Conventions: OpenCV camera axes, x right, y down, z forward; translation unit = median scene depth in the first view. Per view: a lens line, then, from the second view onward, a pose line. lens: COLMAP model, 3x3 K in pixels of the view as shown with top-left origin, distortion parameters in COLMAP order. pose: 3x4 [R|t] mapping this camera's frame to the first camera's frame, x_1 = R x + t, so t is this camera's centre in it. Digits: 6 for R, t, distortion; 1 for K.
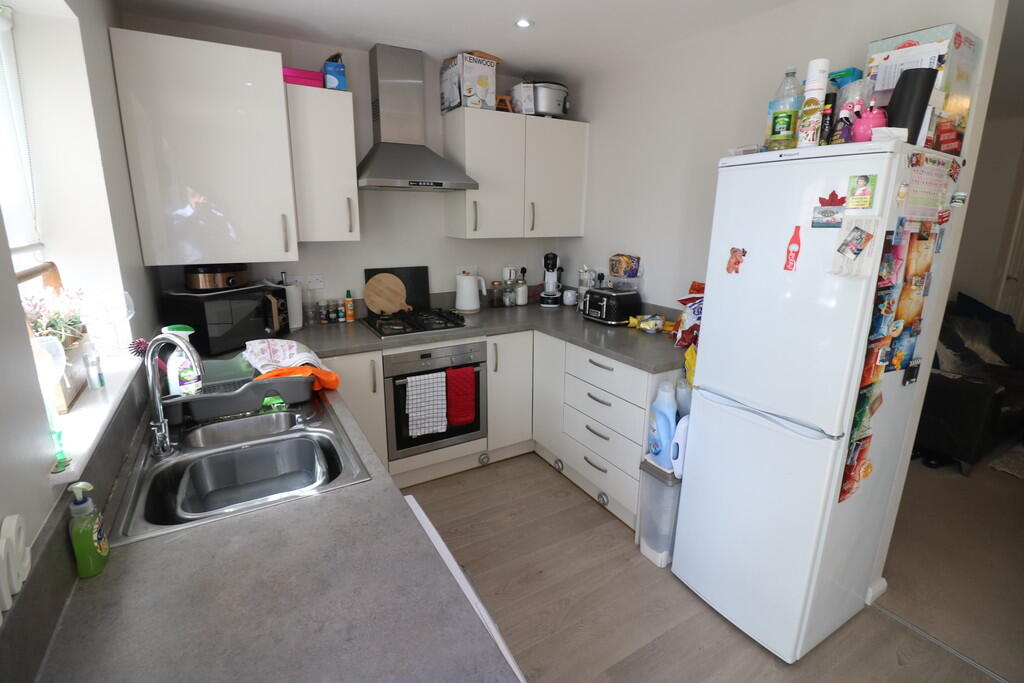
lens RADIAL K [[473.8, 0, 510.6], [0, 473.8, 328.7], [0, 0, 1]] dist [0.001266, -0.013293]
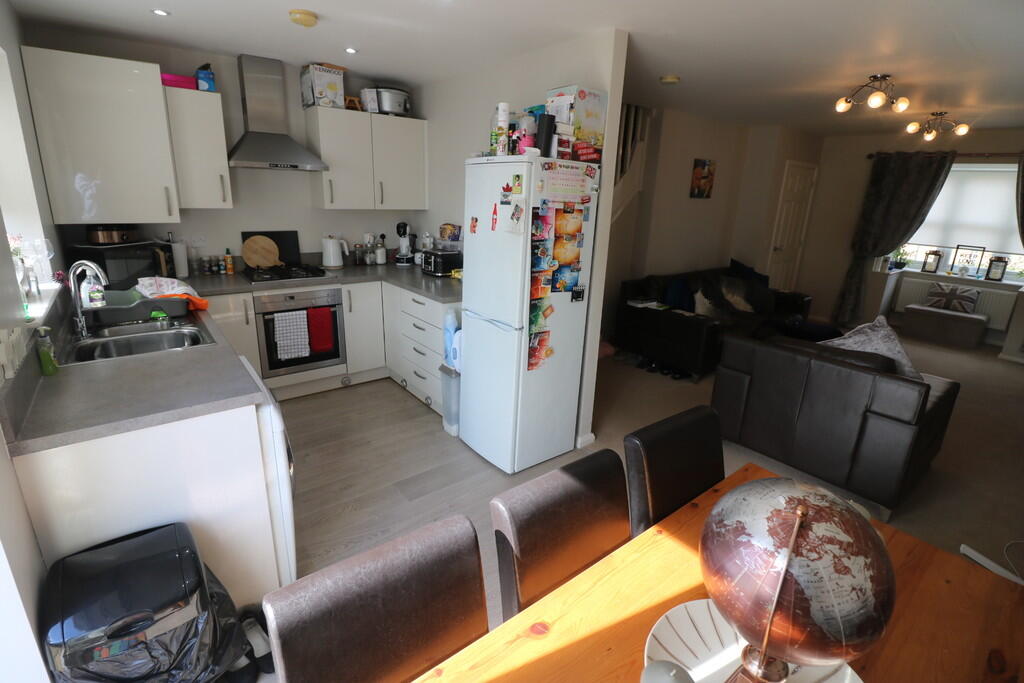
lens RADIAL K [[473.8, 0, 510.6], [0, 473.8, 328.7], [0, 0, 1]] dist [0.001266, -0.013293]
pose [[0.989592, -0.013939, 0.143227, 0.277037], [0.007102, 0.998816, 0.048134, 0.096919], [-0.143728, -0.046616, 0.988519, -0.457846]]
